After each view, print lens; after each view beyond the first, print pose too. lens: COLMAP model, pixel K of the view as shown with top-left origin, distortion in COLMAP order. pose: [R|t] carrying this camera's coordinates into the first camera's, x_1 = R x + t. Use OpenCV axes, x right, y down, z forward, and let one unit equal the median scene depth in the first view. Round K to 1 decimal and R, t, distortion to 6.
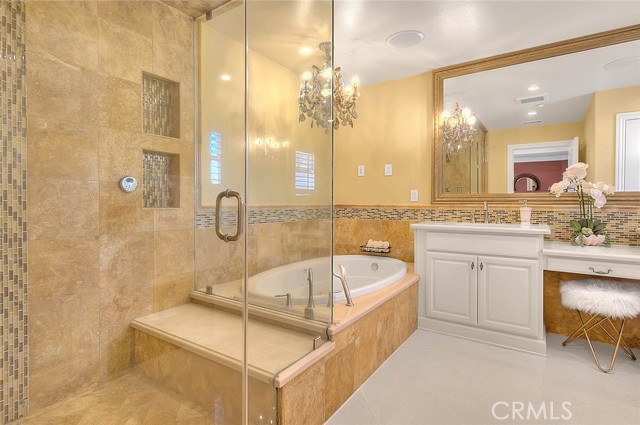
lens RADIAL K [[323.7, 0, 319.0], [0, 323.7, 206.8], [0, 0, 1]] dist [0.002972, 0.000170]
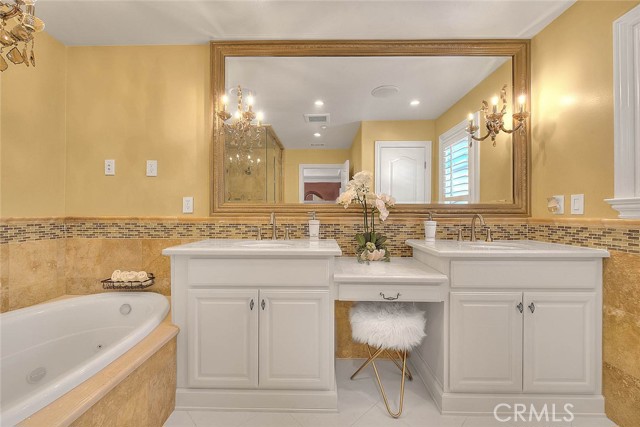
lens RADIAL K [[262.5, 0, 317.7], [0, 262.5, 212.5], [0, 0, 1]] dist [-0.007151, -0.001097]
pose [[0.831280, 0.003580, 0.555843, 0.235850], [0.005065, 0.999889, -0.014016, -0.007662], [-0.555831, 0.014467, 0.831169, 0.380154]]
